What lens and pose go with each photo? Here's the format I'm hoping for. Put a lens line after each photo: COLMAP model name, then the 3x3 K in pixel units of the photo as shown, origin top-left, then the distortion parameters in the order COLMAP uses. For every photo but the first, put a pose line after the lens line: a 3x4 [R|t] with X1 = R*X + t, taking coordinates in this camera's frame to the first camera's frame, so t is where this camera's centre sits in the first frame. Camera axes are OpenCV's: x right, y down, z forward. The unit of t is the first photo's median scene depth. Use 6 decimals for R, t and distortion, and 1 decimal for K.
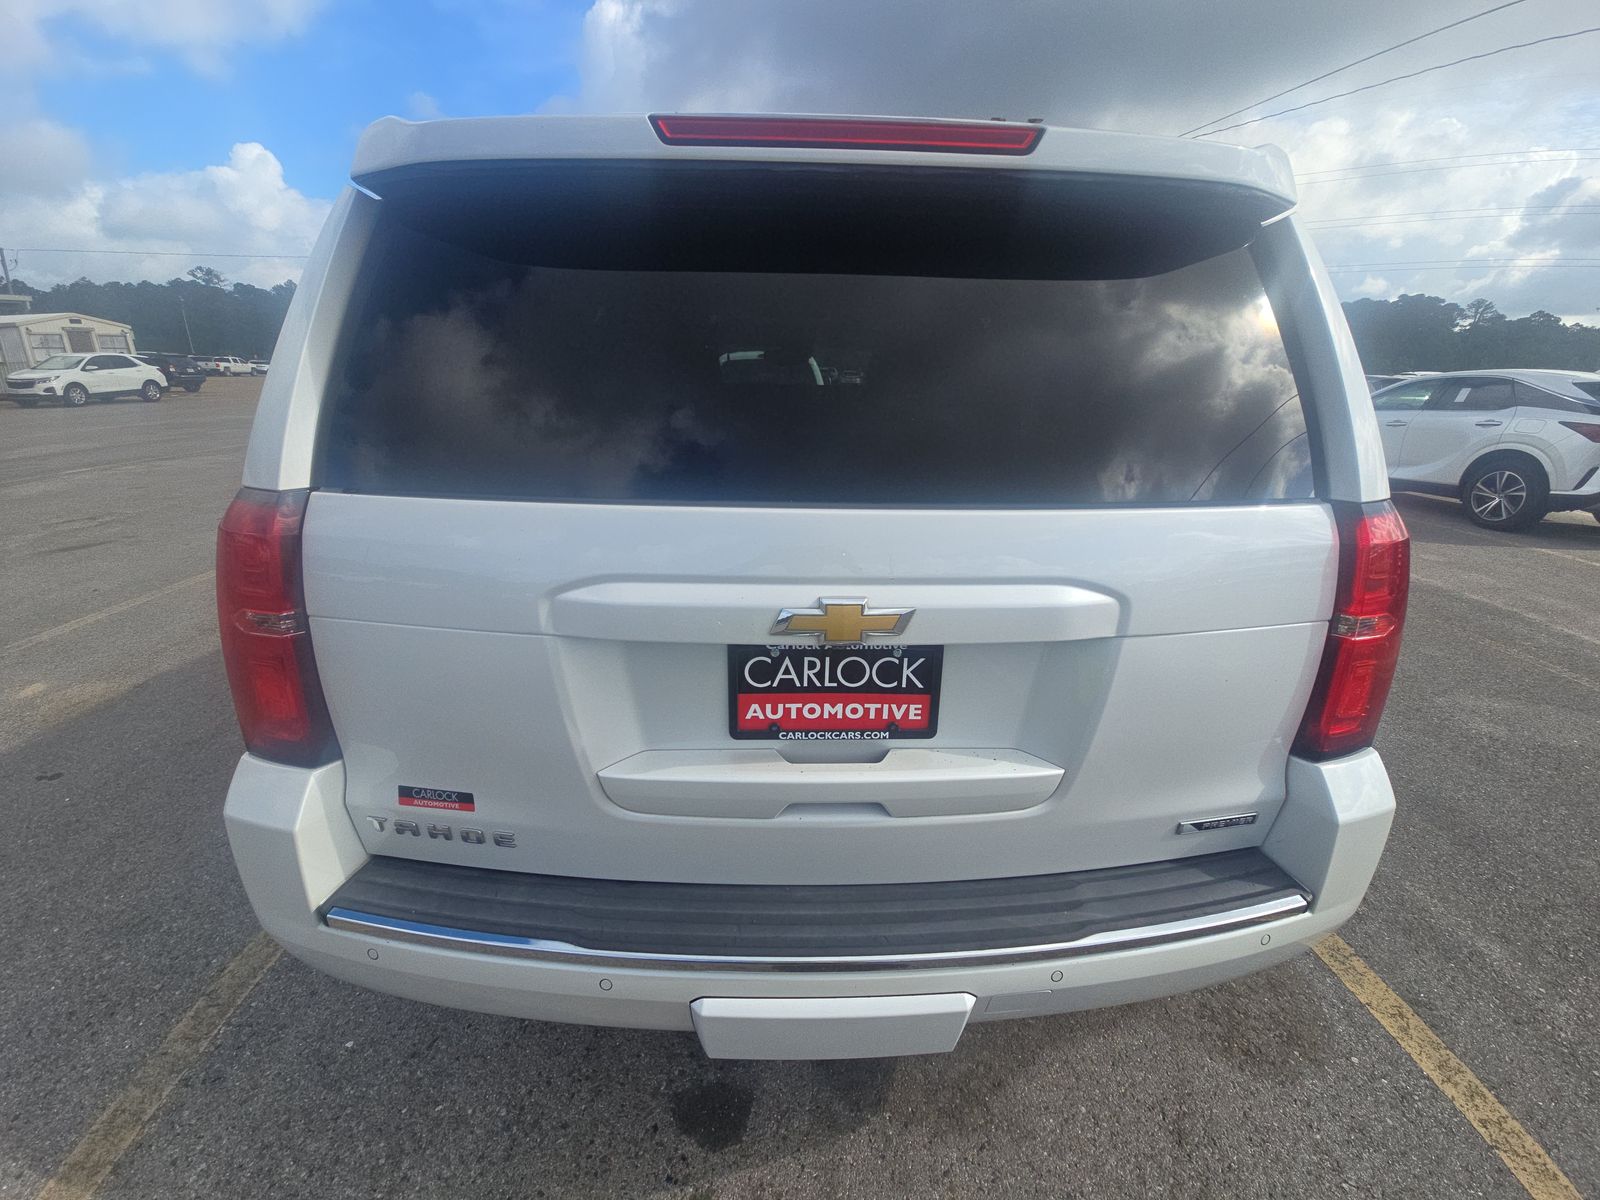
lens RADIAL K [[643.1, 0, 805.6], [0, 643.1, 590.7], [0, 0, 1]] dist [0.036245, -0.024120]
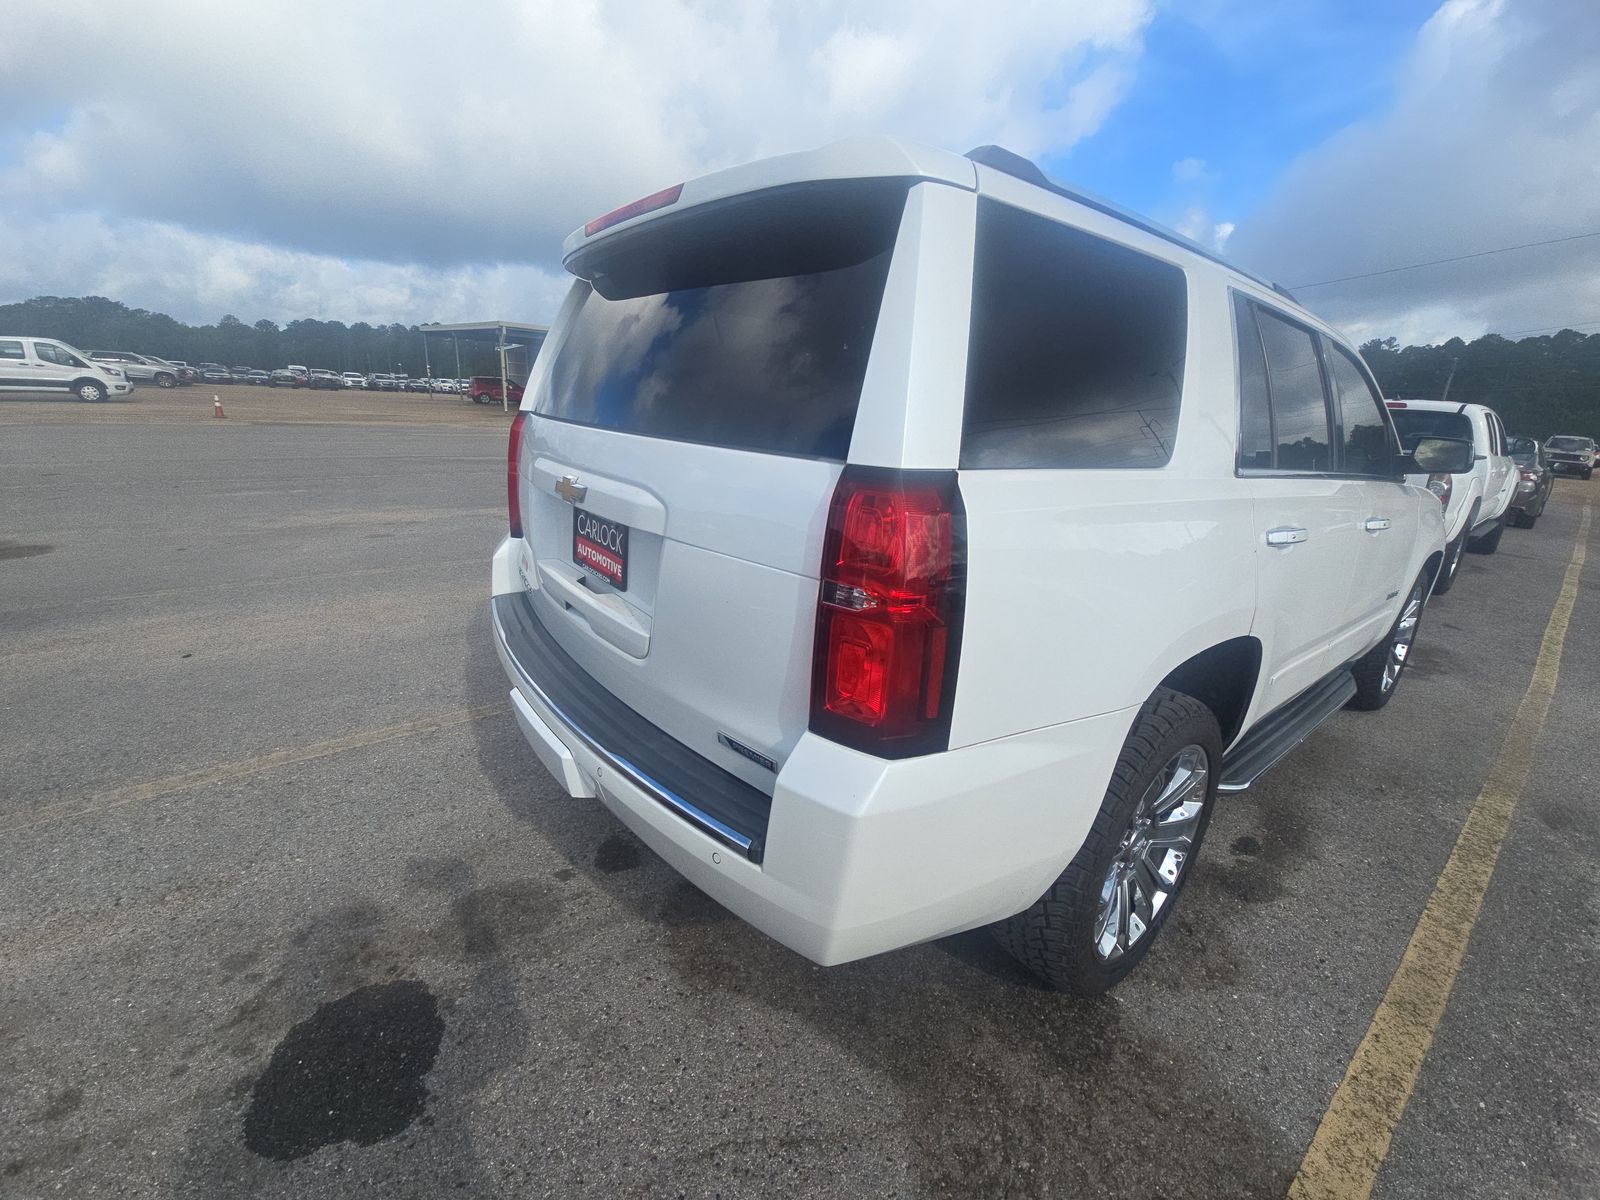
lens RADIAL K [[643.1, 0, 805.6], [0, 643.1, 590.7], [0, 0, 1]] dist [0.036245, -0.024120]
pose [[0.609531, 0.251041, -0.751964, 1.180646], [-0.317071, 0.946565, 0.058995, 0.002181], [0.726593, 0.202467, 0.656559, 0.235450]]
